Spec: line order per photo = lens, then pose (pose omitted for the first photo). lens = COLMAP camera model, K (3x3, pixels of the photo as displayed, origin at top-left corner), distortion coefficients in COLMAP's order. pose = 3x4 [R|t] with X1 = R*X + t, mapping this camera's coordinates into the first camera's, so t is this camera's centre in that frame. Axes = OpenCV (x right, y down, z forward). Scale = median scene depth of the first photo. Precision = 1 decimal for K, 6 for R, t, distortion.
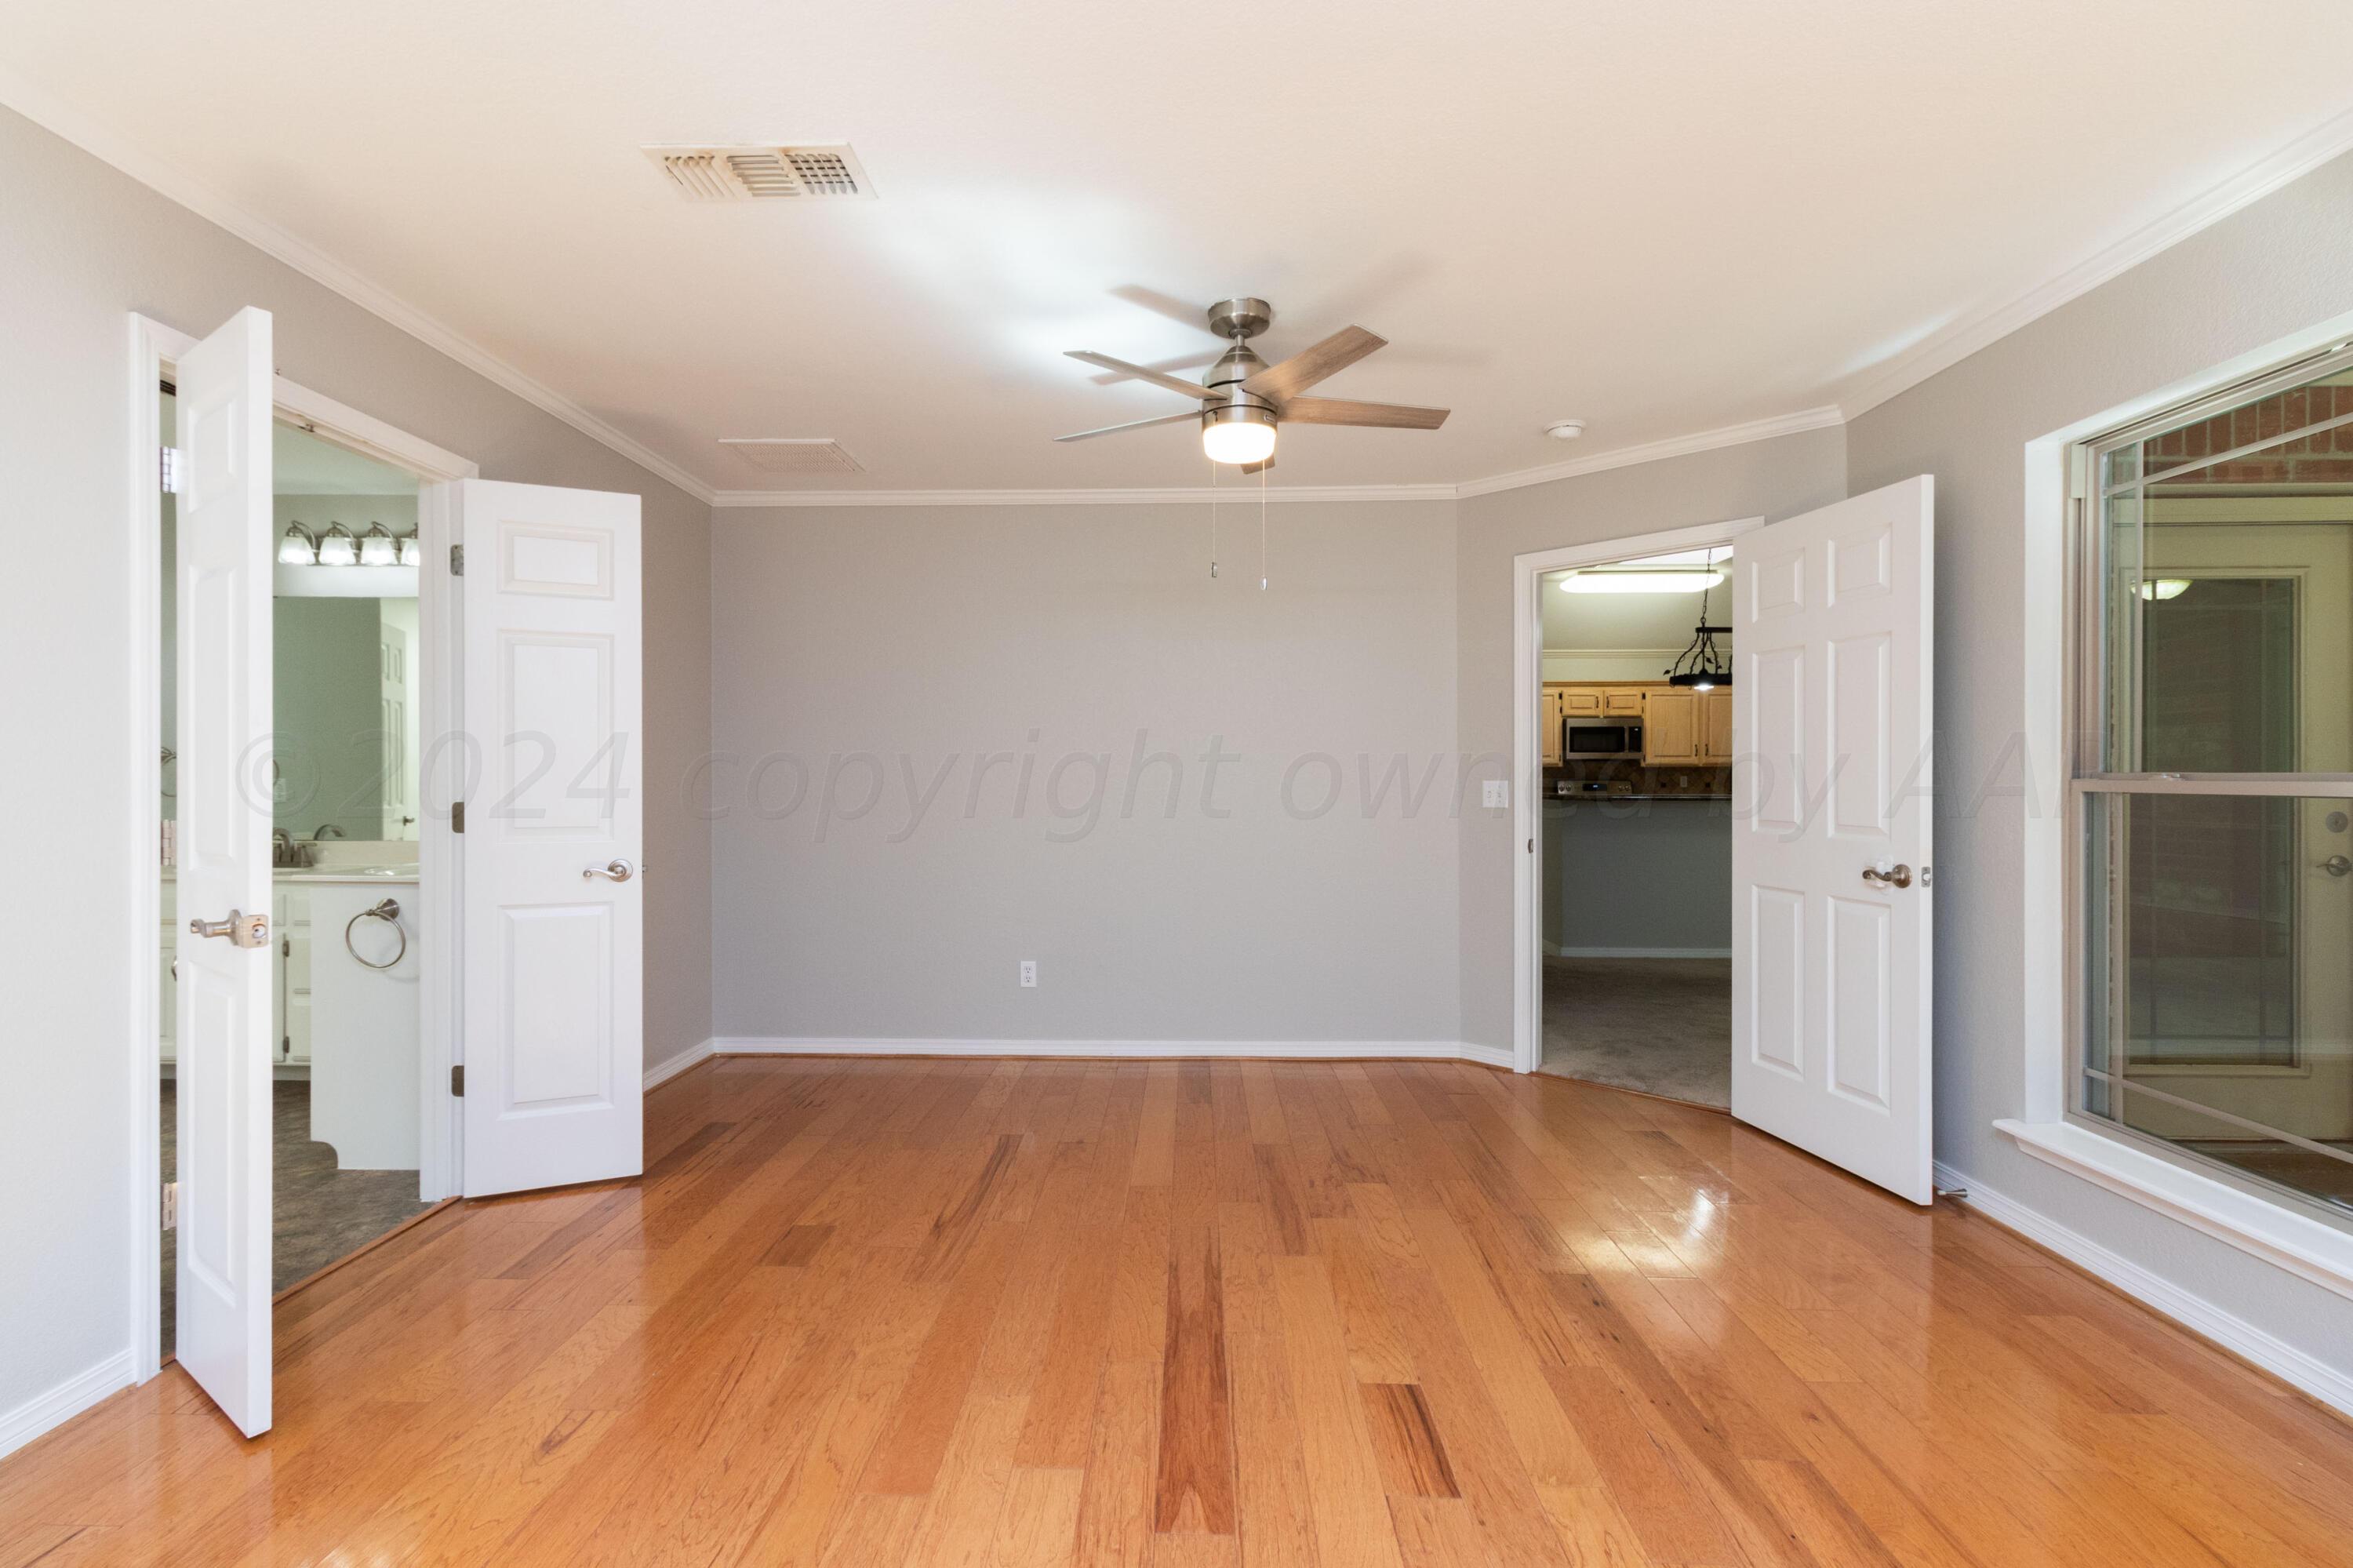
lens RADIAL K [[1155.5, 0, 1169.2], [0, 1155.5, 777.6], [0, 0, 1]] dist [0.009122, -0.000742]
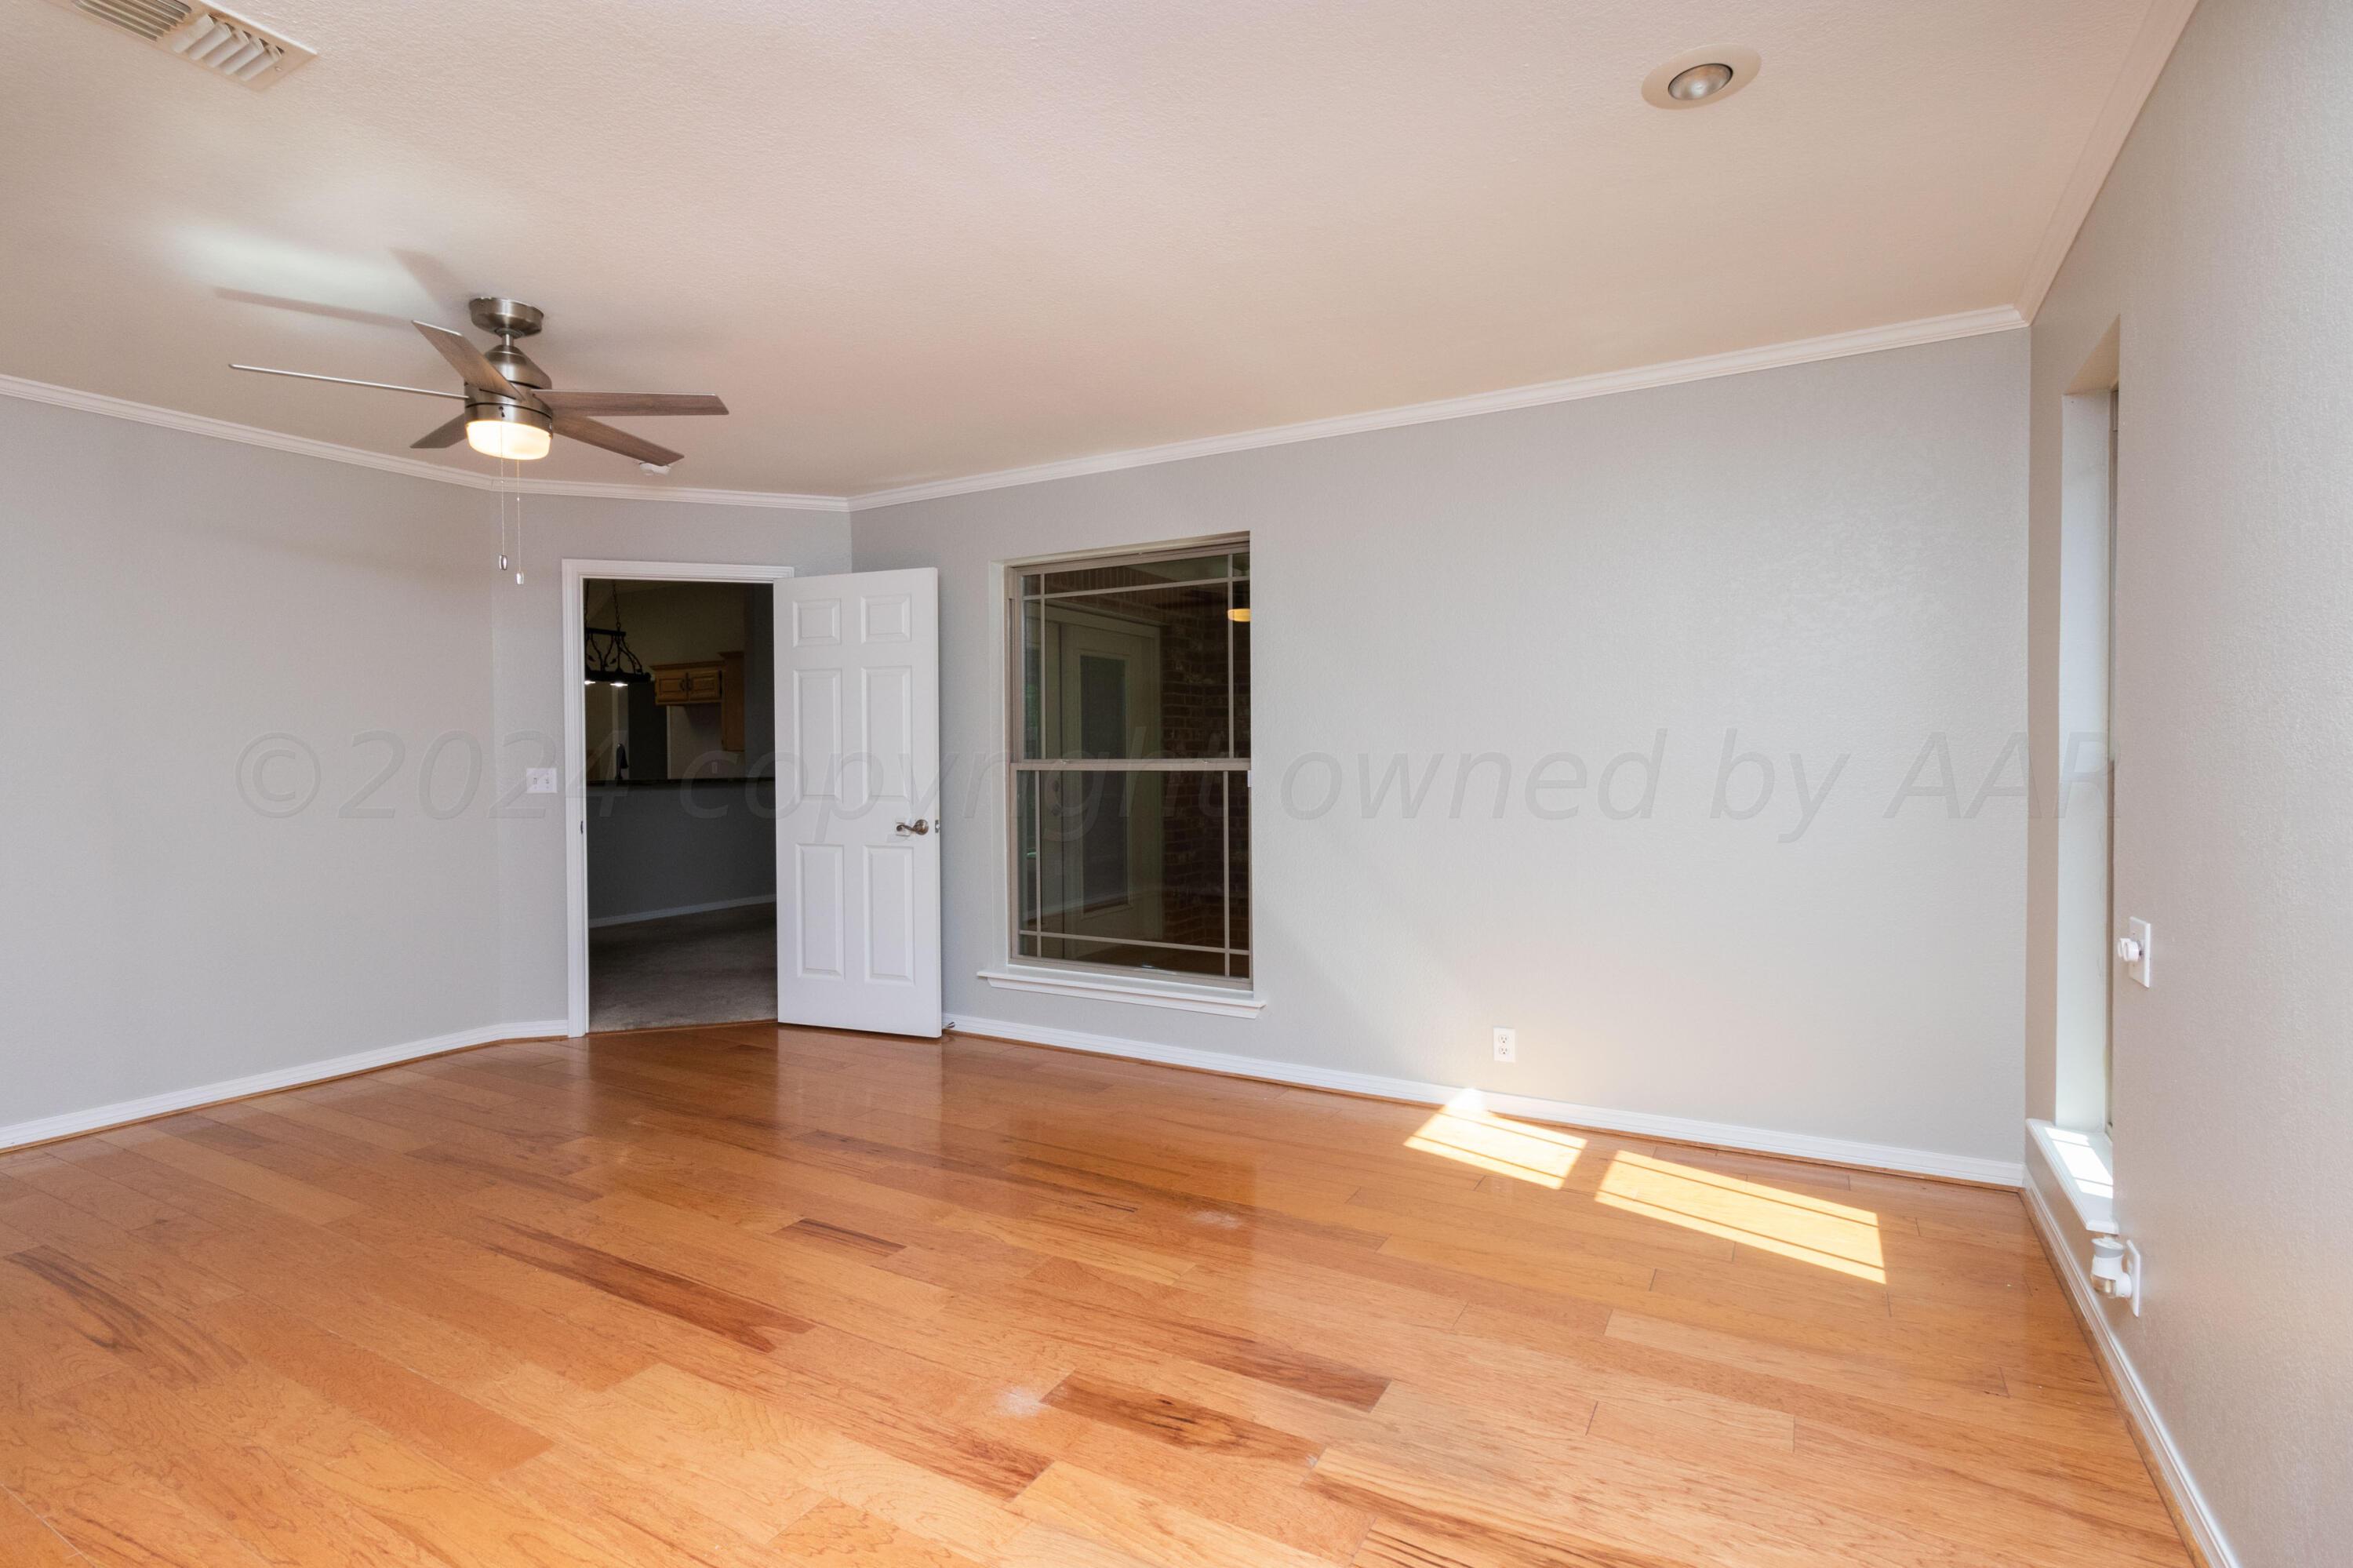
lens RADIAL K [[1155.5, 0, 1151.7], [0, 1155.5, 777.8], [0, 0, 1]] dist [0.009122, -0.000742]
pose [[0.473056, -0.017270, 0.880863, -0.582342], [0.007581, 0.999851, 0.015531, -0.001601], [-0.881000, -0.000670, 0.473116, 0.012349]]
